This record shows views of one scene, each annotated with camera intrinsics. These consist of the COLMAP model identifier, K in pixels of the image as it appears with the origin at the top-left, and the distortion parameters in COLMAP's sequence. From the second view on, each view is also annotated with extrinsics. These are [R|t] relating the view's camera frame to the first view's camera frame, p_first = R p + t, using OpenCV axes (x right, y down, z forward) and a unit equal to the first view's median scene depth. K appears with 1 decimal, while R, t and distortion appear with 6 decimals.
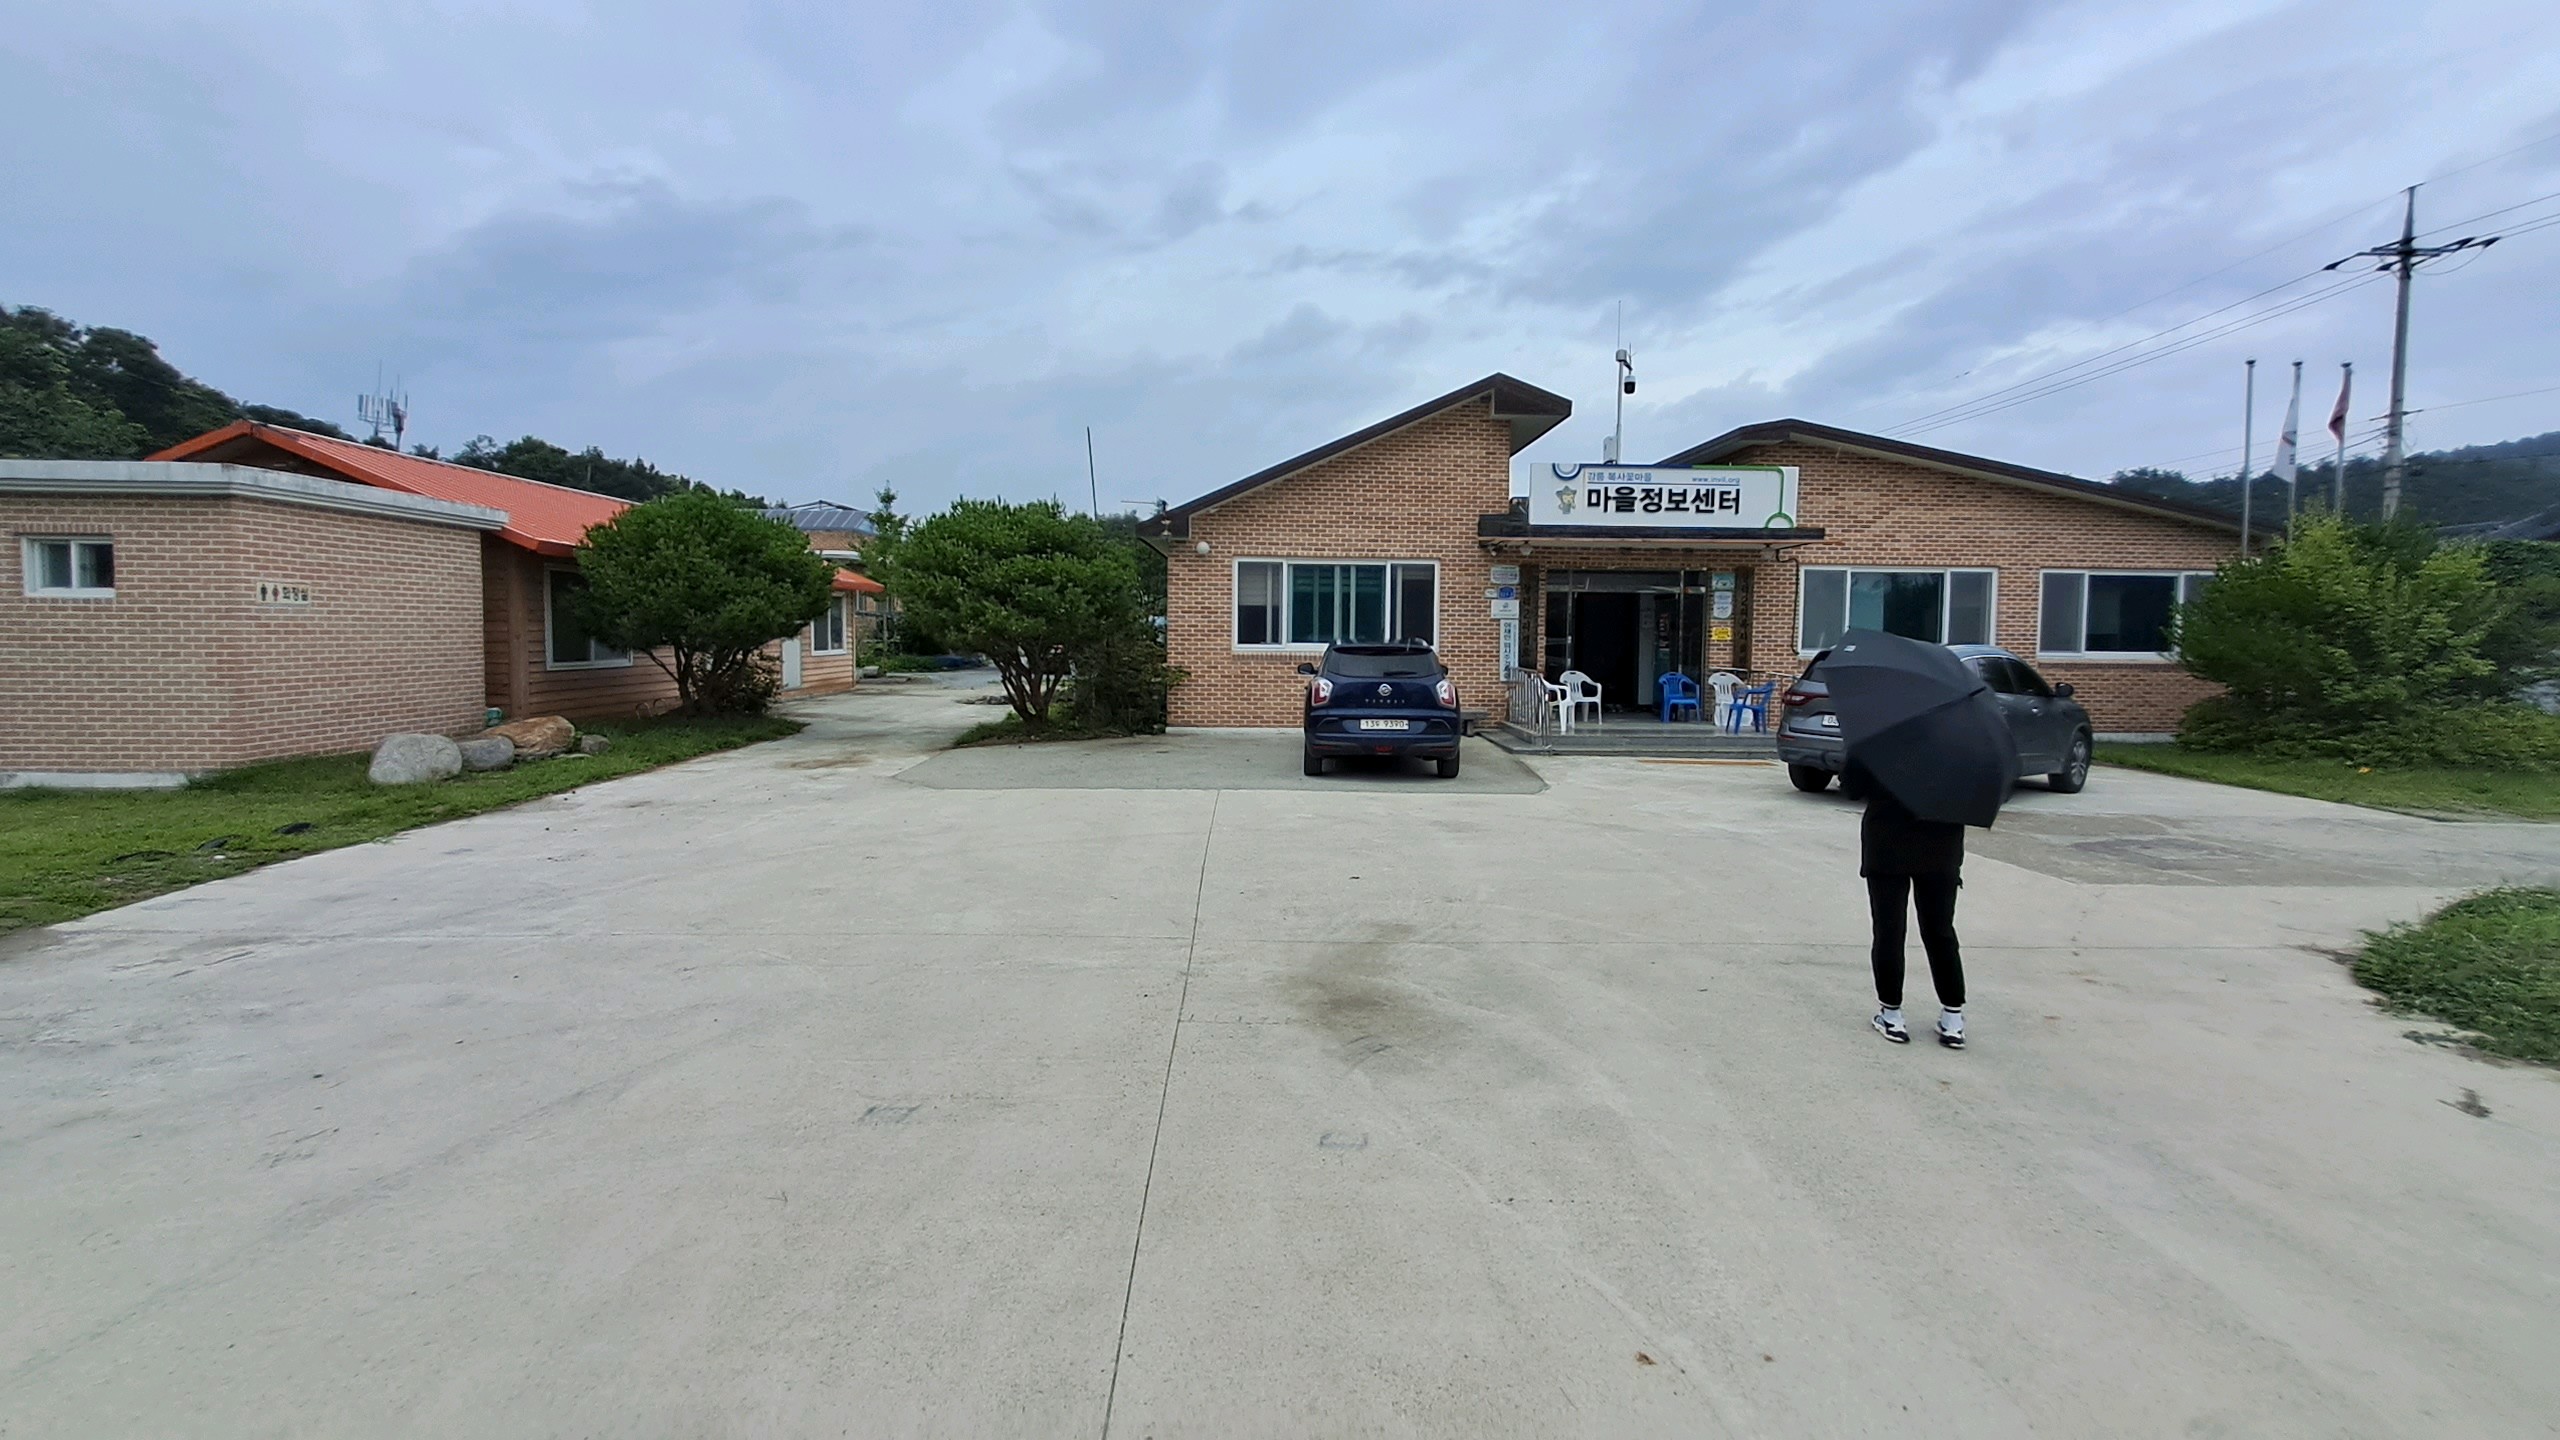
lens RADIAL K [[1018.9, 0, 1282.2], [0, 1018.9, 676.5], [0, 0, 1]] dist [0.000157, 0.000002]
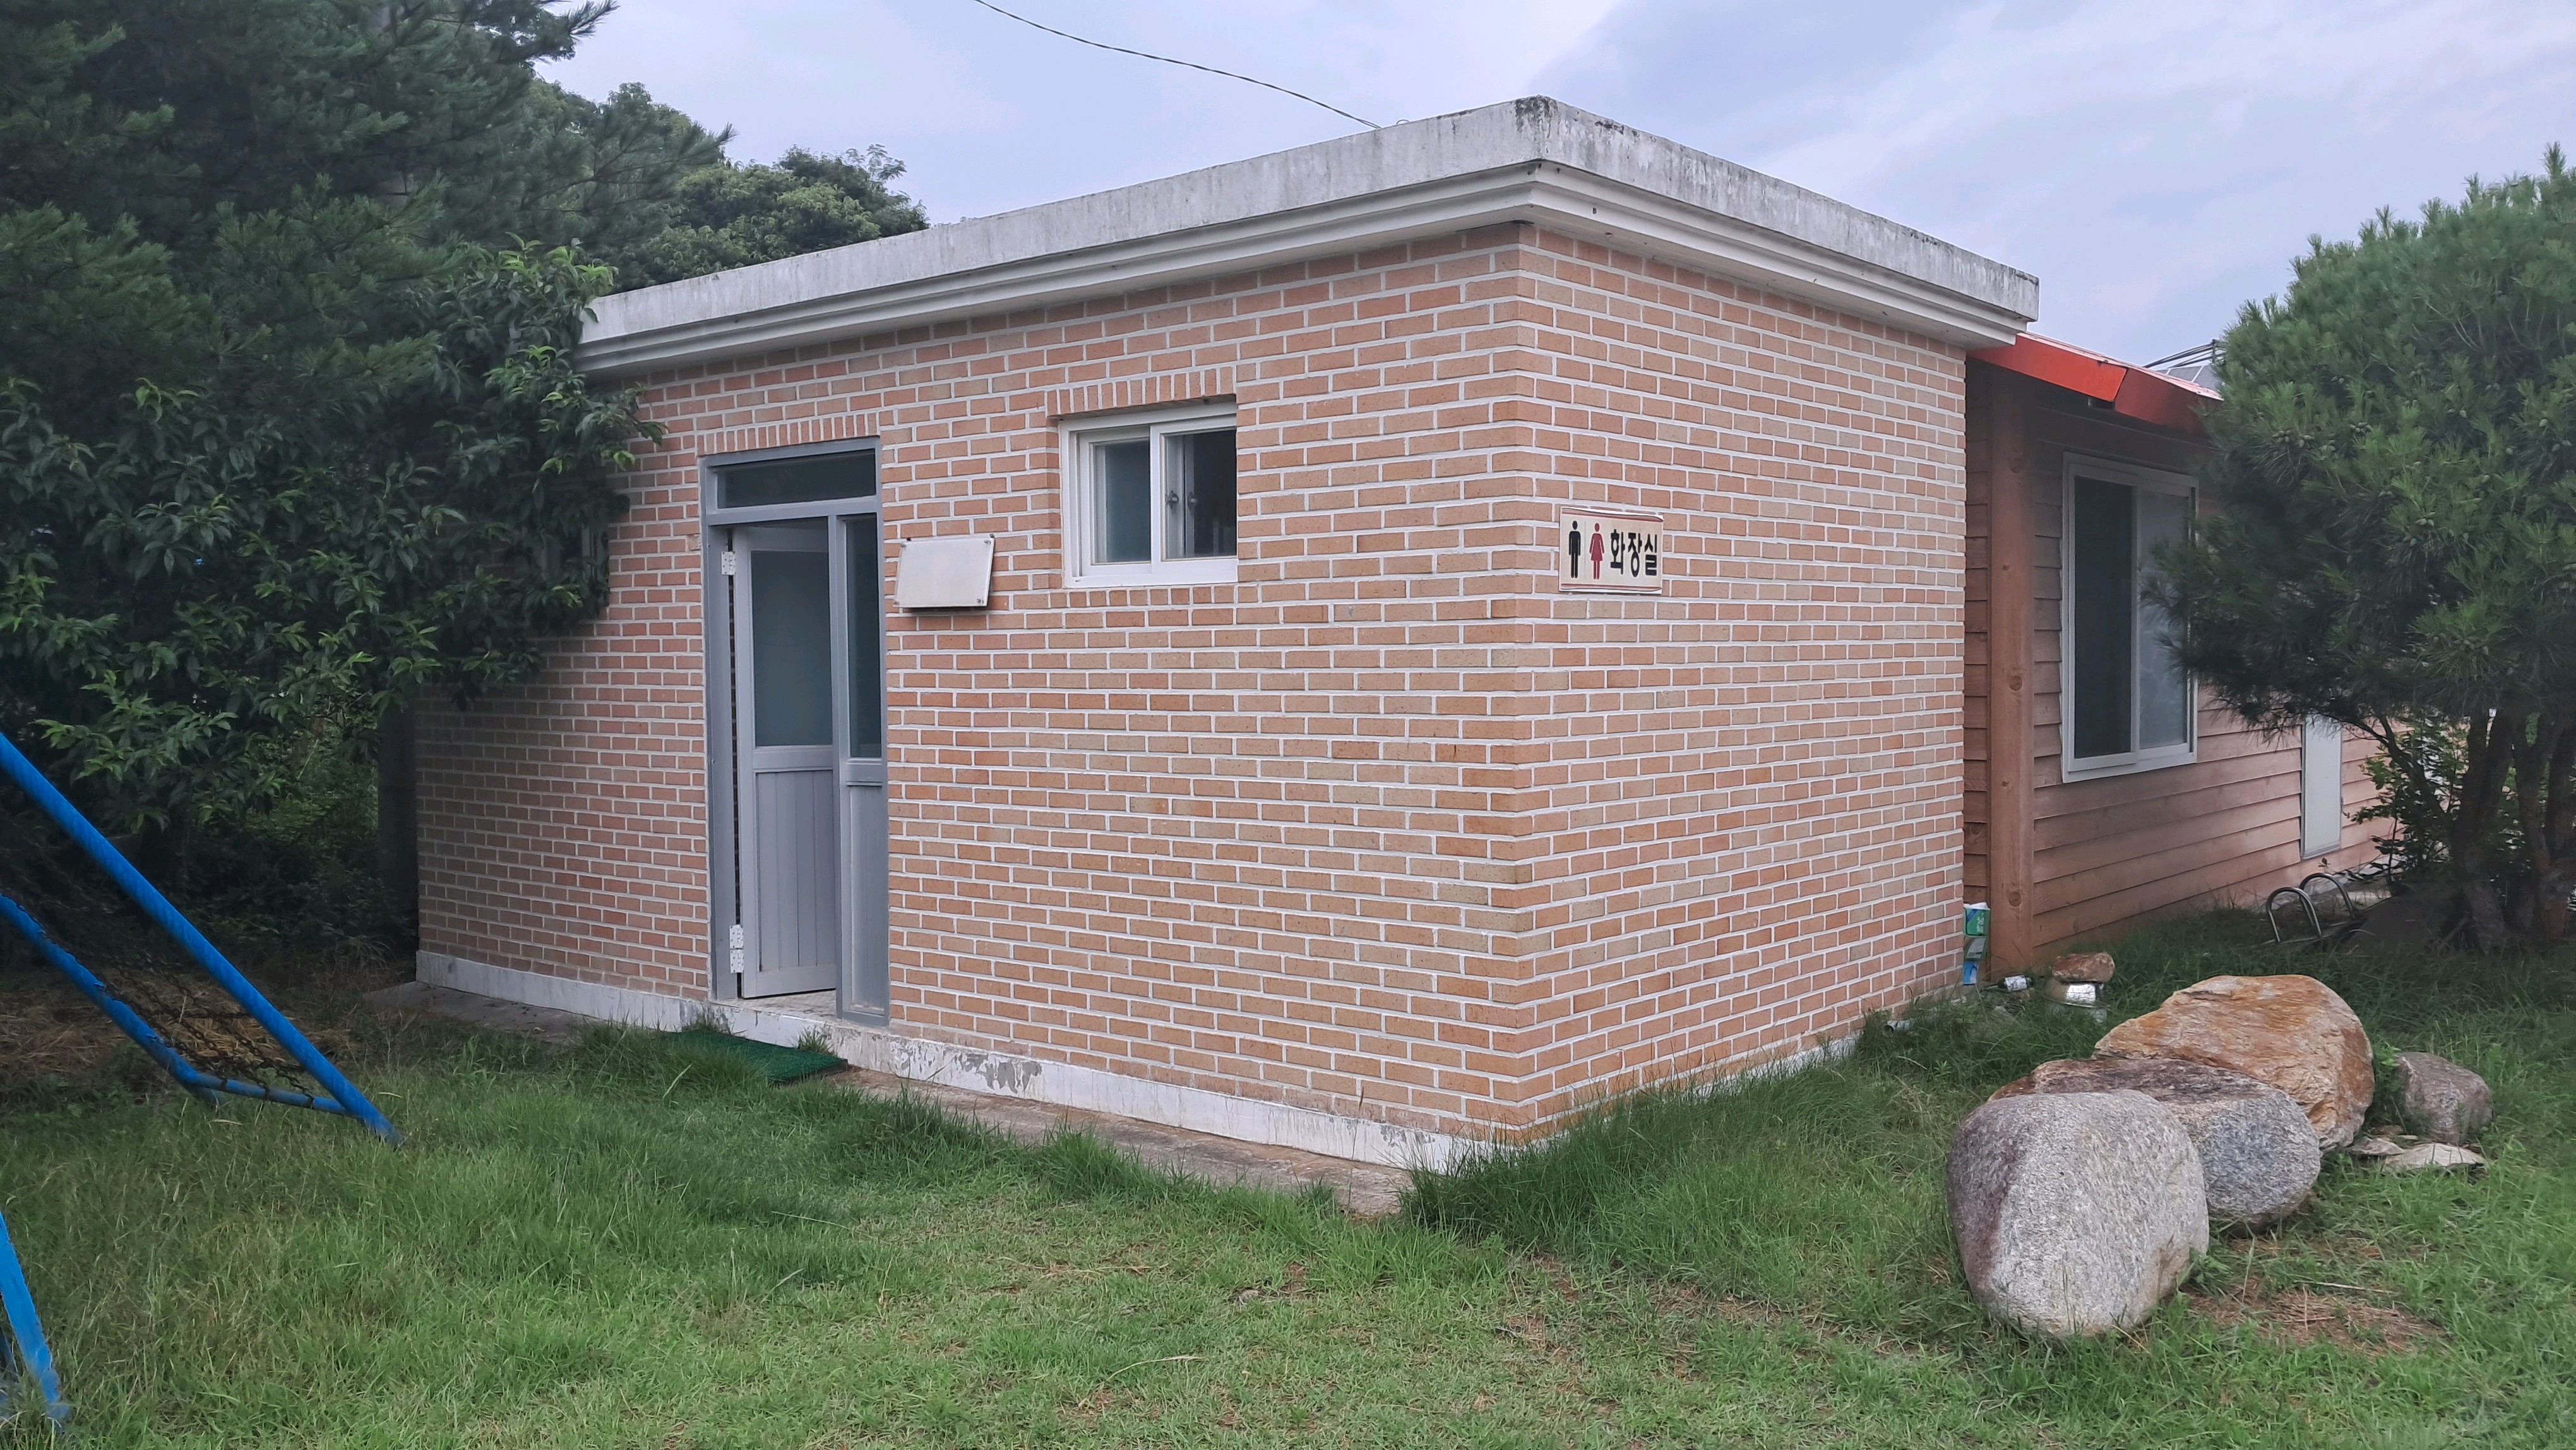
lens RADIAL K [[2006.0, 0, 1288.0], [0, 2006.0, 725.0], [0, 0, 1]] dist [0.001412, 0.000280]
pose [[0.726413, 0.007558, -0.687217, -0.674902], [-0.012816, 0.999915, -0.002550, -0.028635], [0.687139, 0.010660, 0.726448, 0.528263]]
